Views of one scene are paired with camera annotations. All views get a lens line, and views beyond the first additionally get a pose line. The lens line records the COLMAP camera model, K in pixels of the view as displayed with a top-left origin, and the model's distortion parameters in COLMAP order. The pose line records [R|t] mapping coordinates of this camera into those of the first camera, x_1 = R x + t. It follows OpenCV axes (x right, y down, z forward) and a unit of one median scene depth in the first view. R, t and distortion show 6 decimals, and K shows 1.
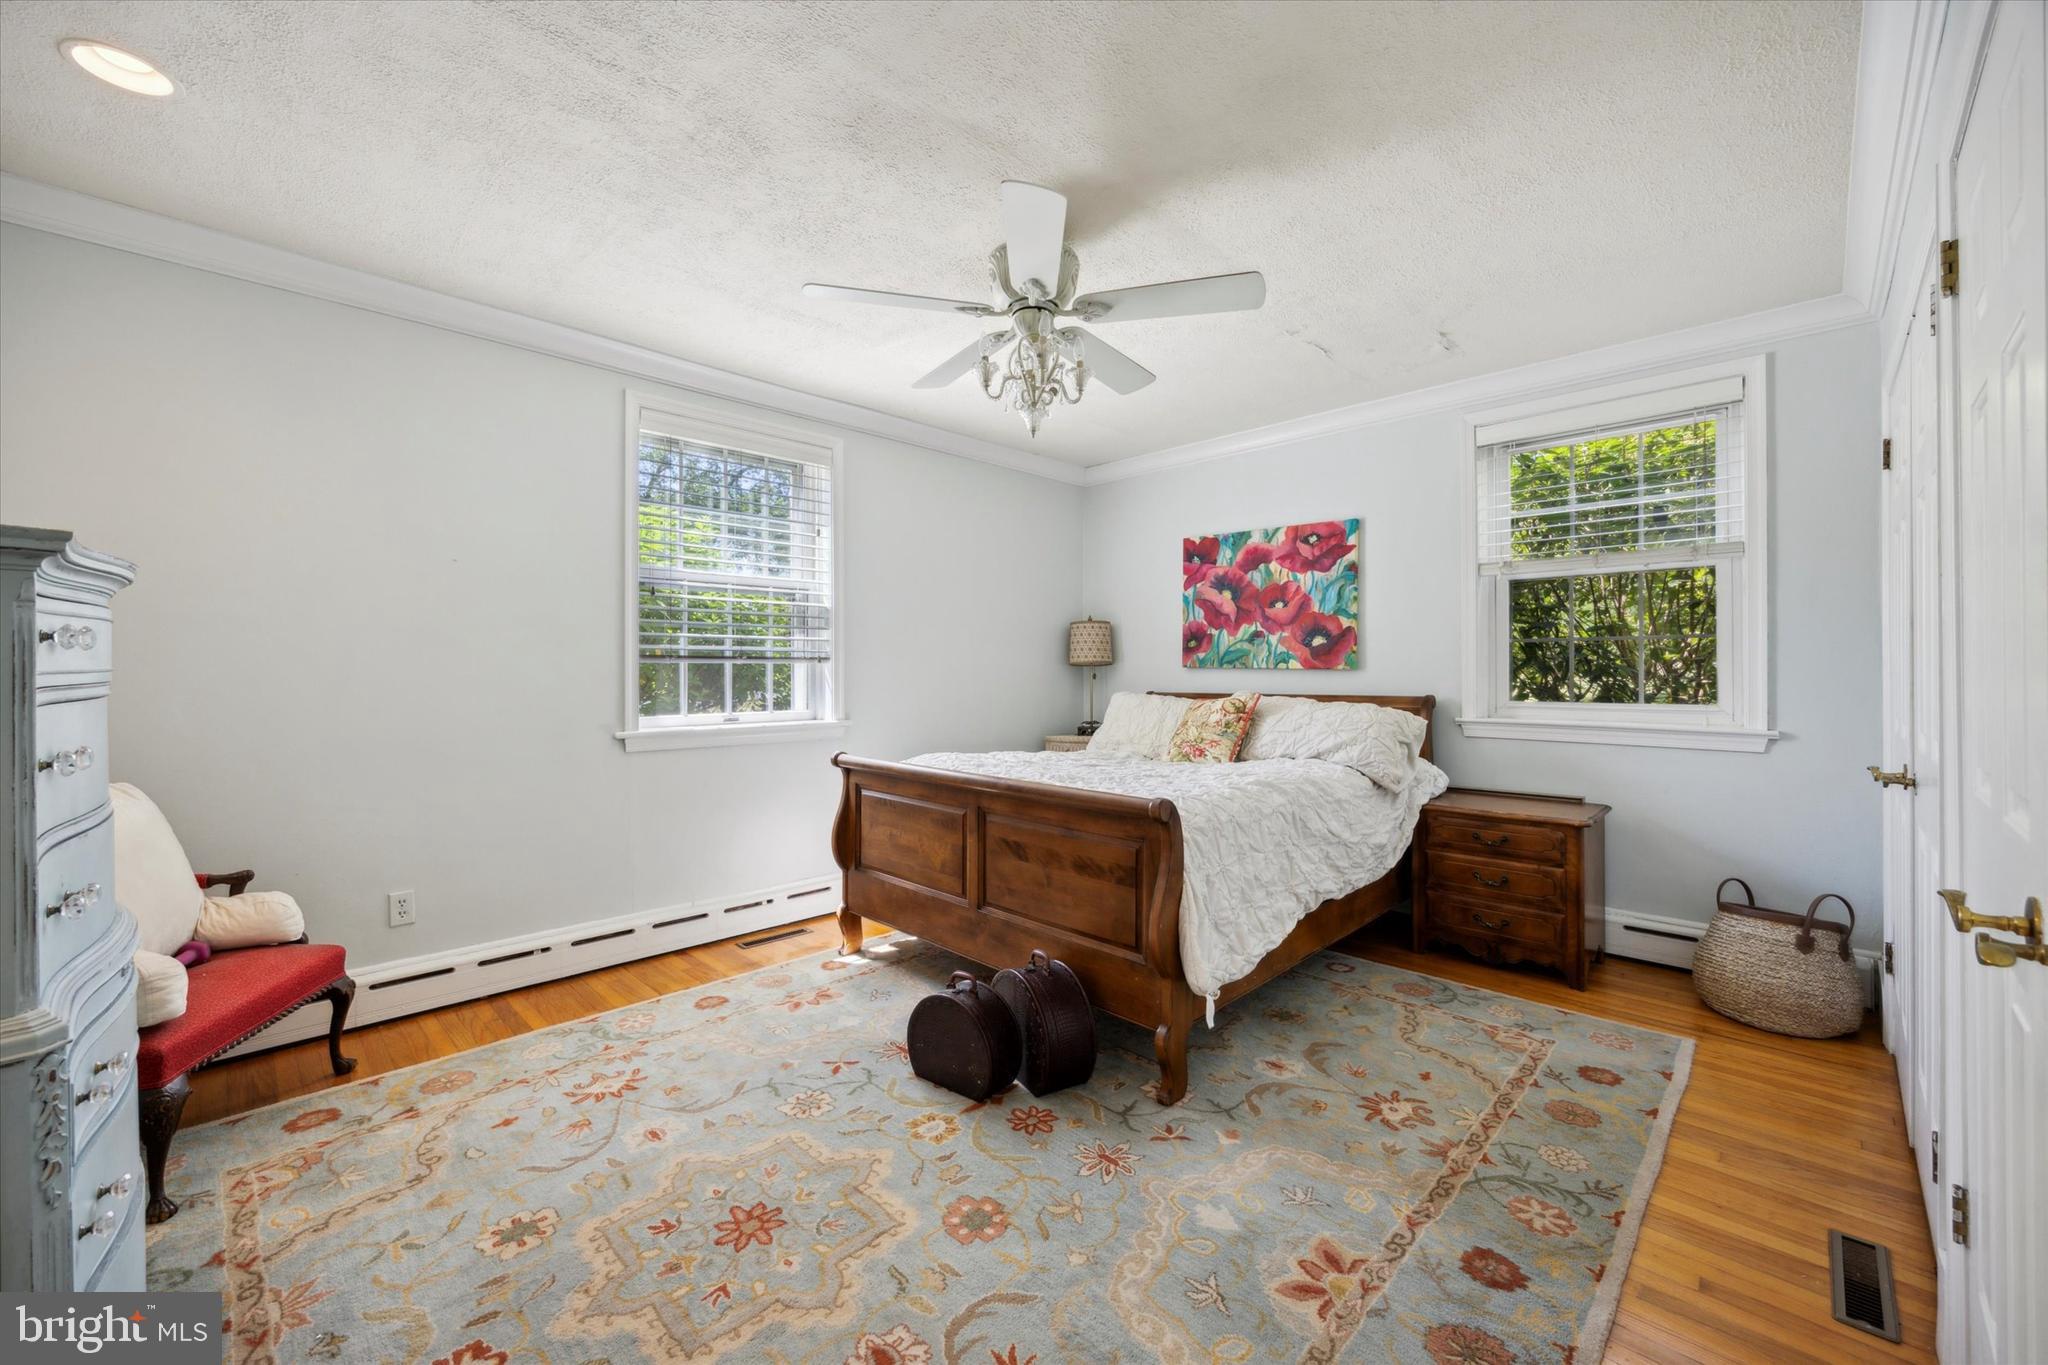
lens RADIAL K [[805.2, 0, 1022.2], [0, 805.2, 670.7], [0, 0, 1]] dist [-0.006411, 0.000981]
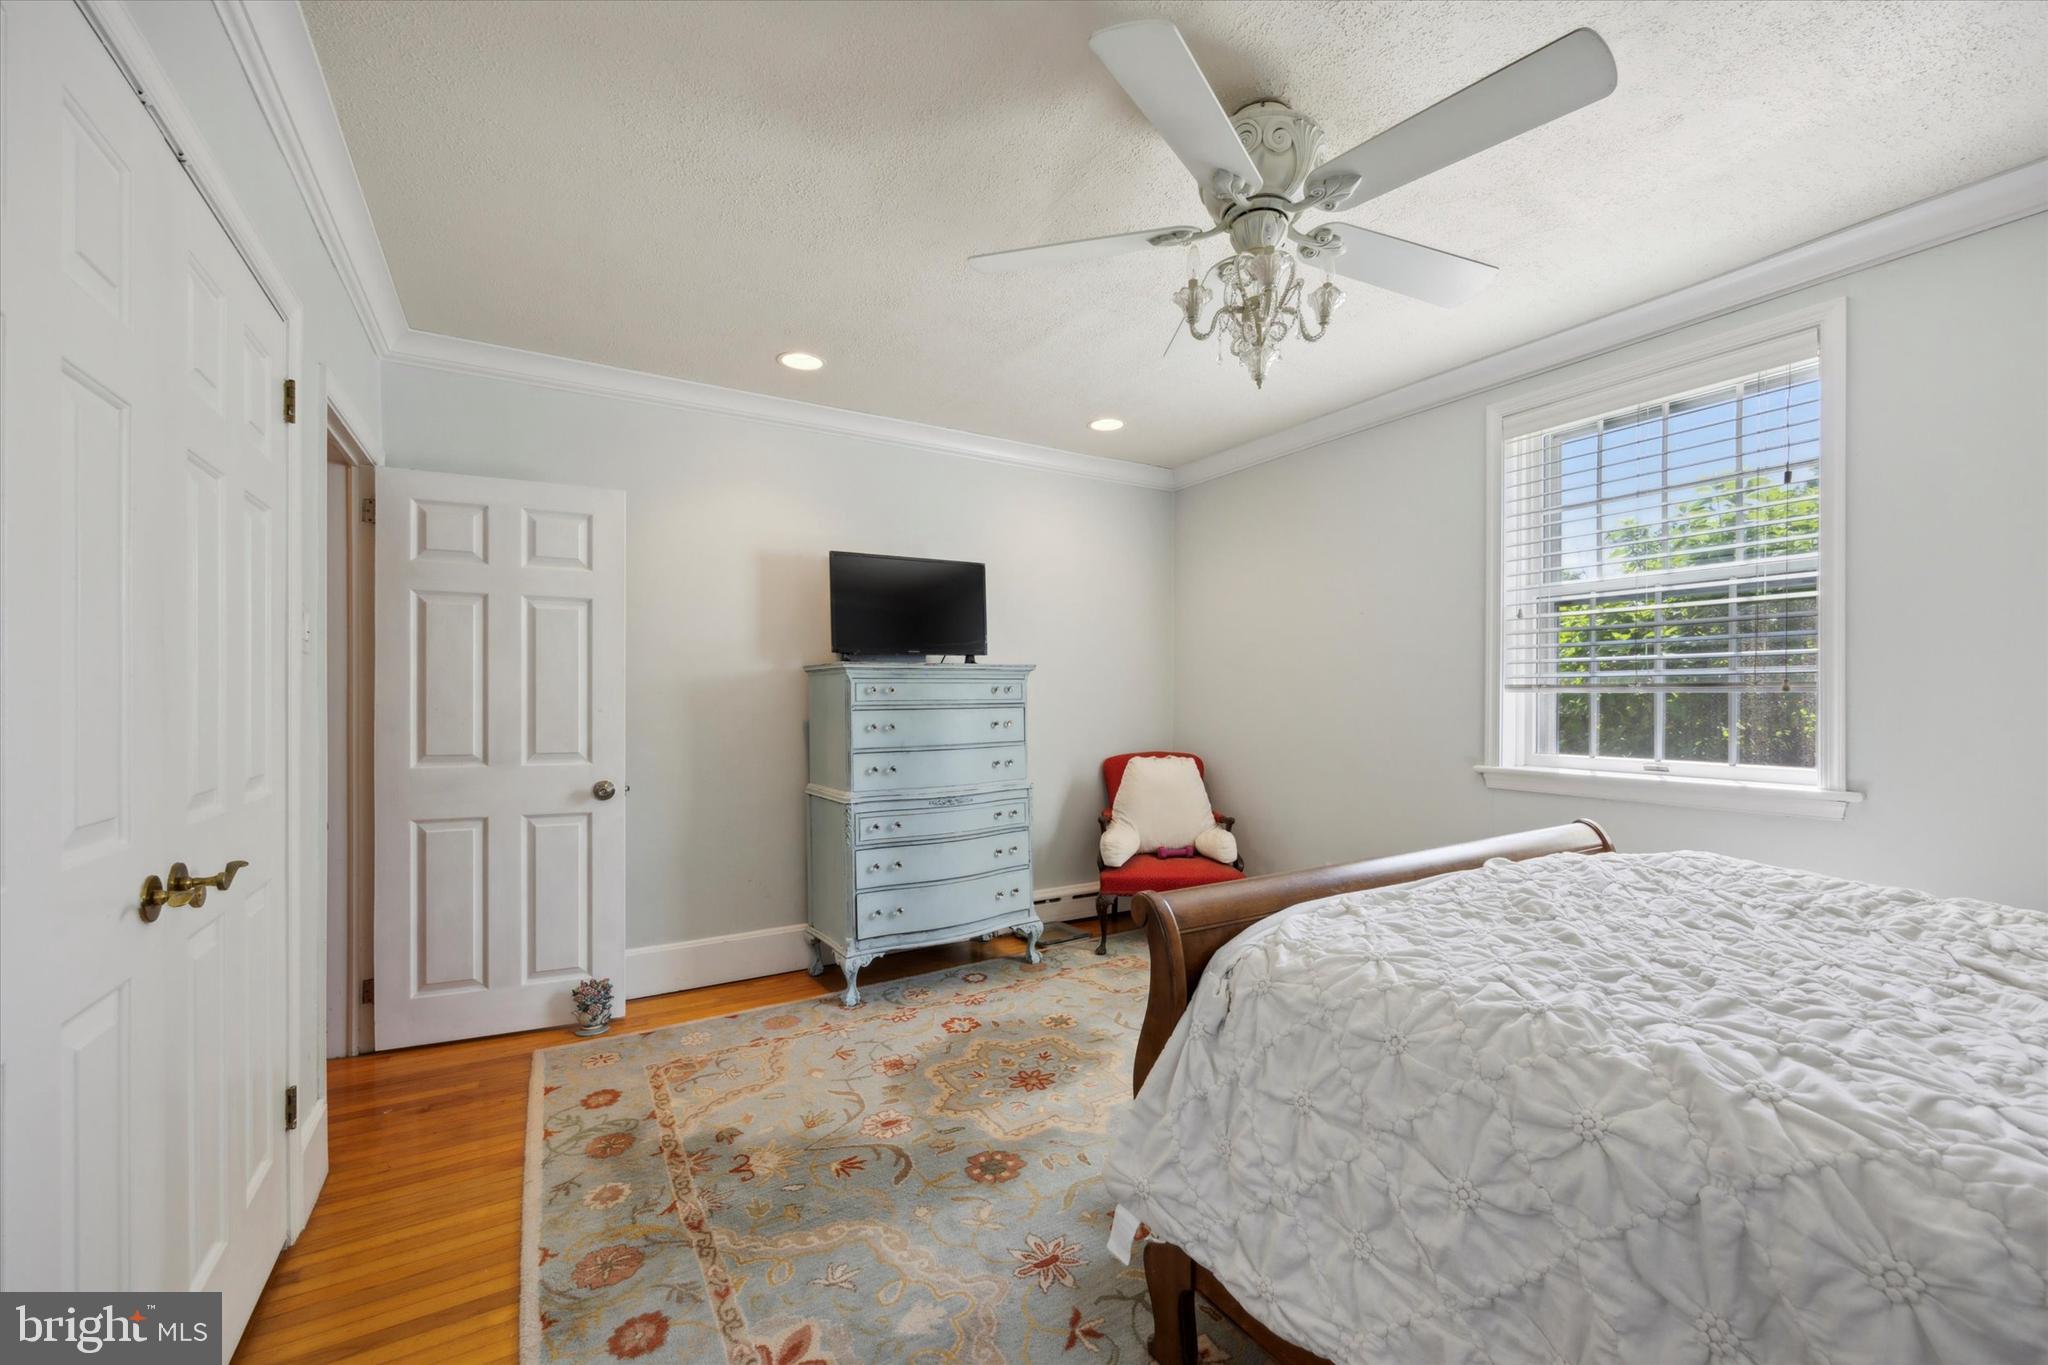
lens RADIAL K [[805.2, 0, 1031.4], [0, 805.2, 696.4], [0, 0, 1]] dist [-0.006411, 0.000981]
pose [[-0.239166, -0.001261, -0.970978, 0.445535], [-0.000788, 0.999999, -0.001104, -0.004364], [0.970978, 0.000501, -0.239167, 0.550111]]
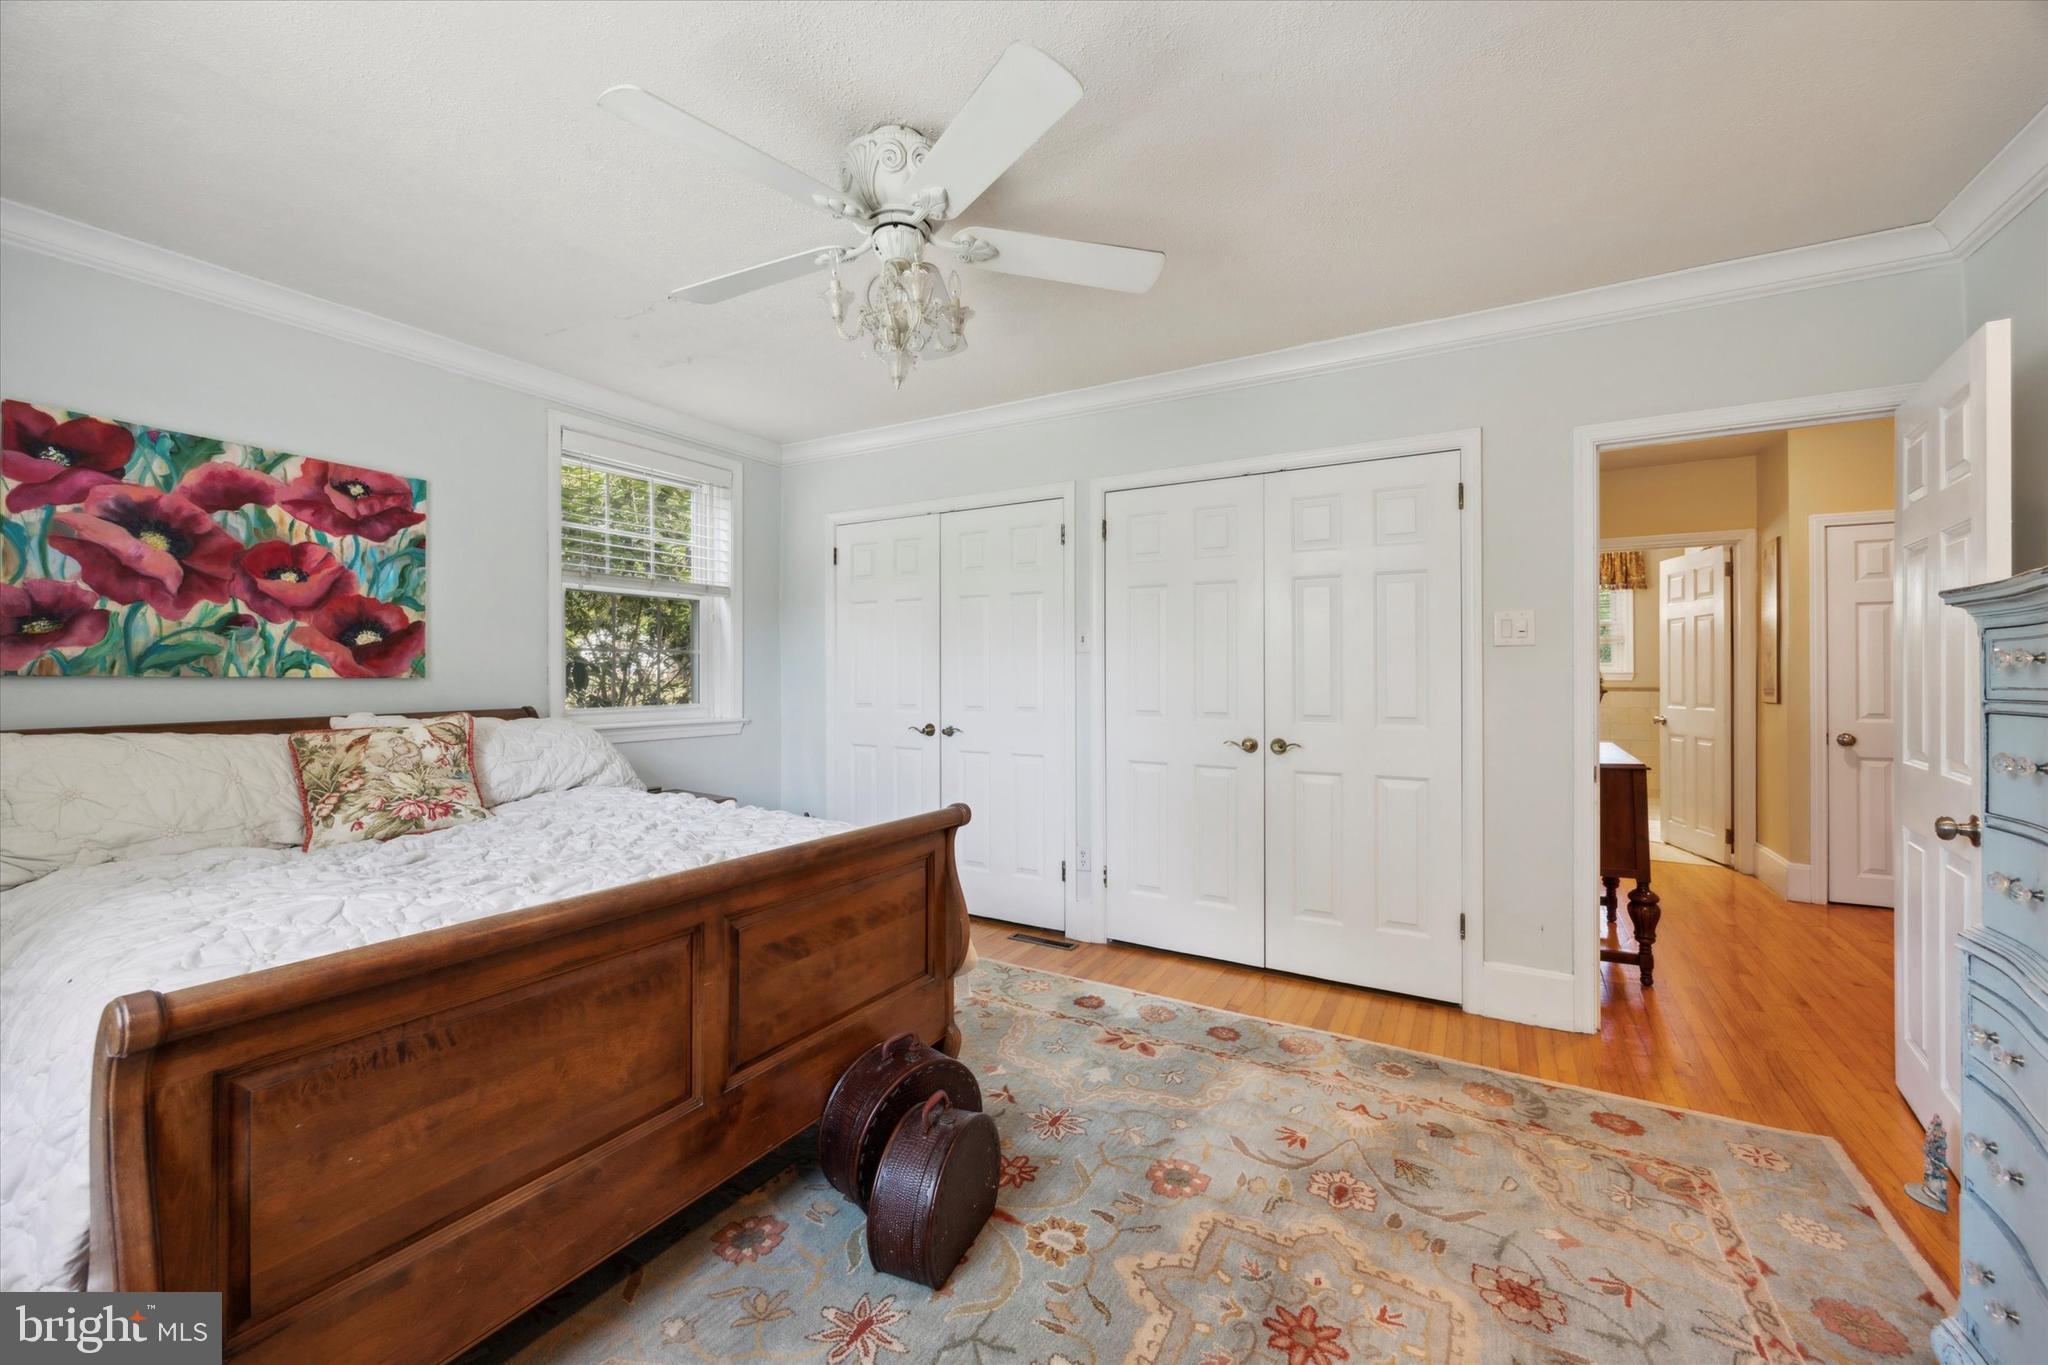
lens RADIAL K [[805.2, 0, 1022.6], [0, 805.2, 668.0], [0, 0, 1]] dist [-0.006411, 0.000981]
pose [[-0.257029, 0.004225, 0.966395, -0.442714], [0.001486, 0.999991, -0.003977, -0.006780], [-0.966403, 0.000414, -0.257033, 0.613677]]
